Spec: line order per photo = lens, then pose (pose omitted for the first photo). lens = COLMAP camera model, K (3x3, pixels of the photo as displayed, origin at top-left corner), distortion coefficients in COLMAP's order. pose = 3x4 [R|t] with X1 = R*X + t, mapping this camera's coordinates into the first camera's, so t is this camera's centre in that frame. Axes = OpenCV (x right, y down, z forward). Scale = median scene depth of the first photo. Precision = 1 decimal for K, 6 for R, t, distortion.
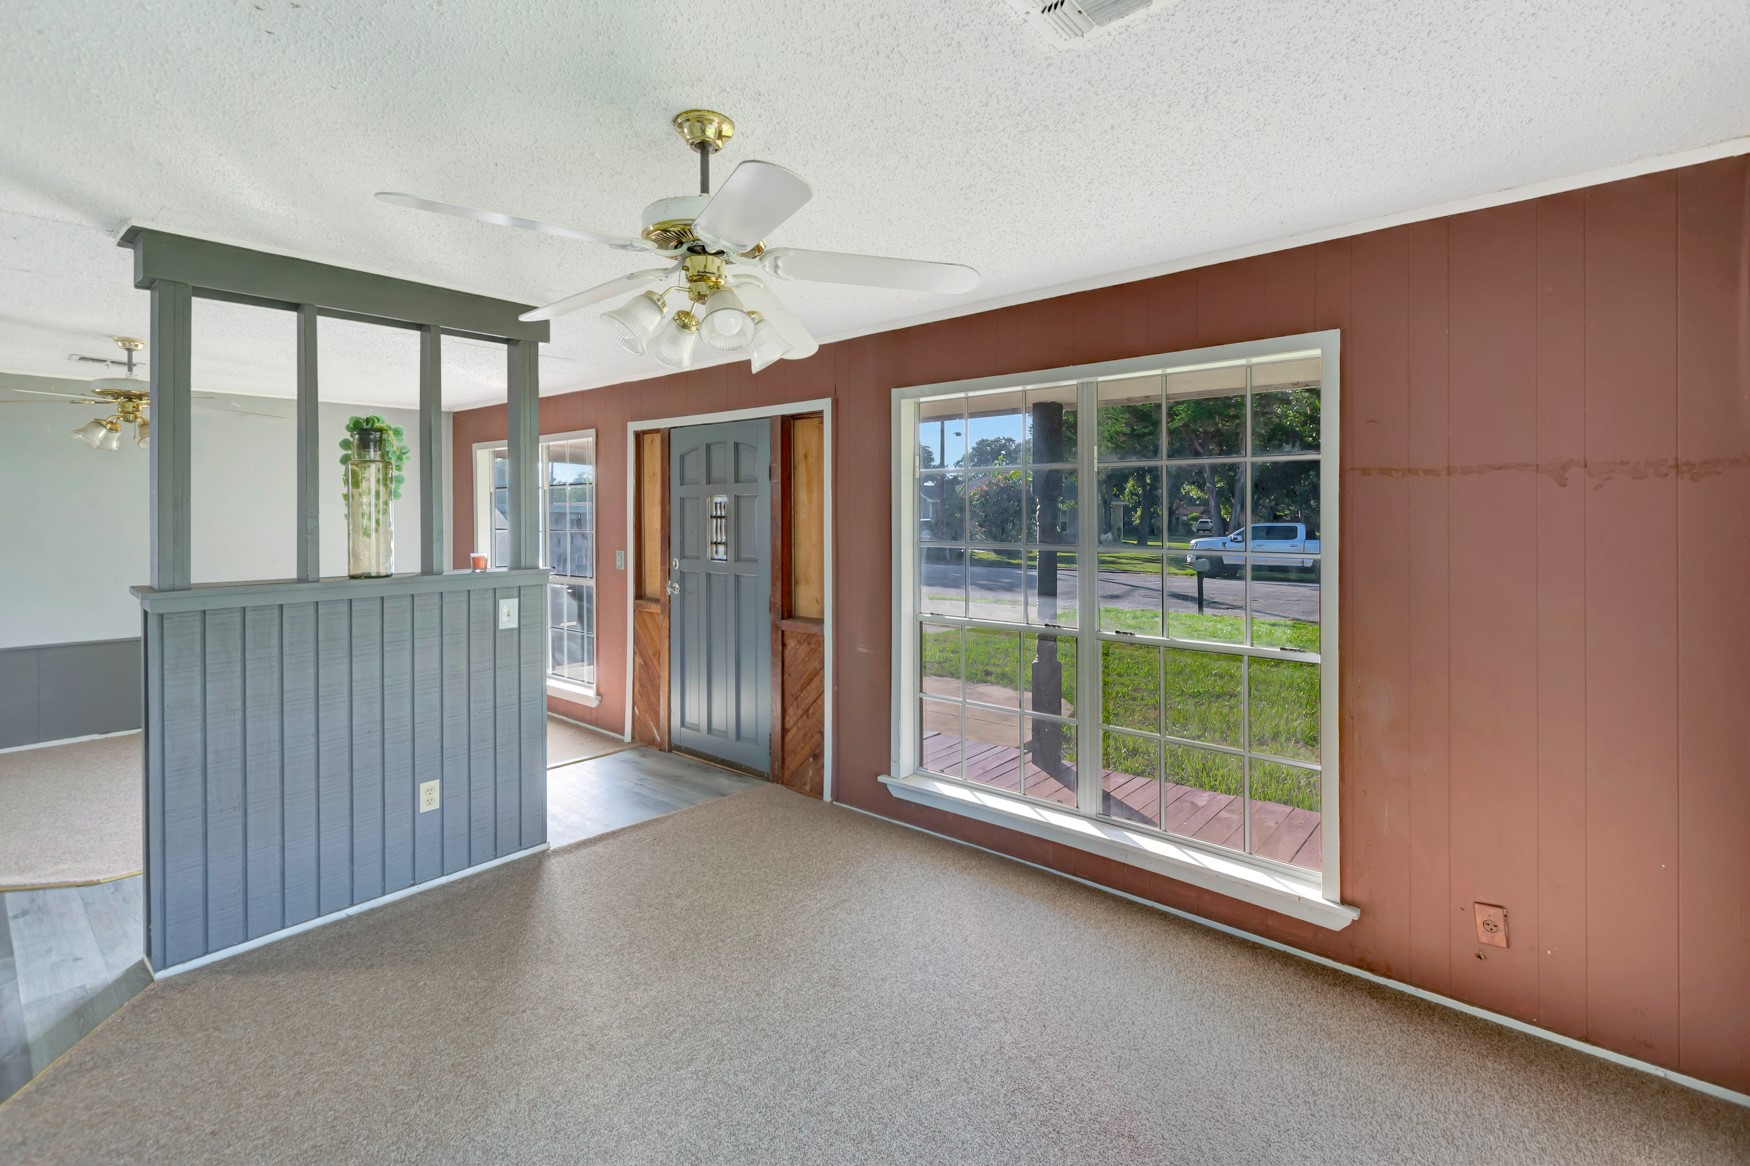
lens RADIAL K [[788.6, 0, 883.3], [0, 788.6, 600.2], [0, 0, 1]] dist [-0.000351, -0.001289]
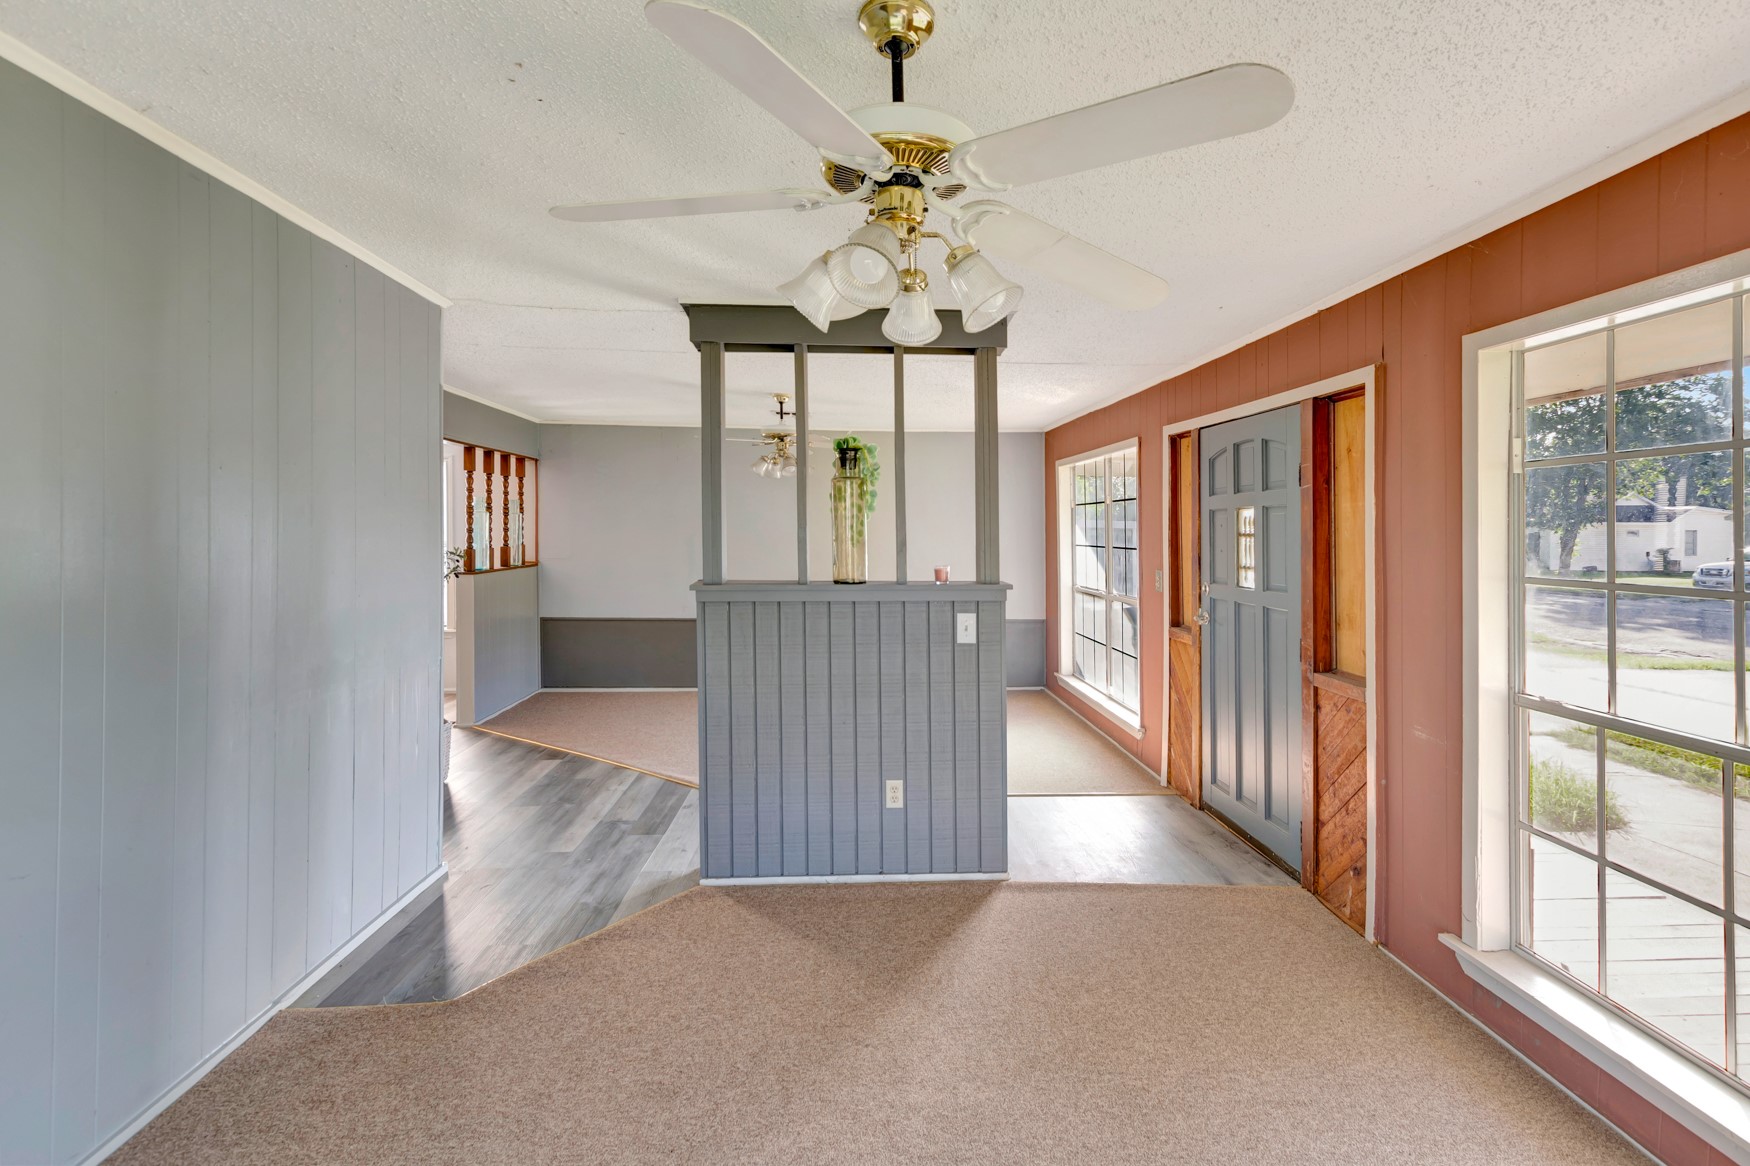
lens RADIAL K [[803.7, 0, 875.0], [0, 803.7, 583.0], [0, 0, 1]] dist [0.002767, 0.000618]
pose [[0.686344, 0.056673, -0.725066, 0.165573], [-0.088947, 0.996016, -0.006346, -0.022231], [0.721818, 0.068848, 0.688650, 0.221652]]
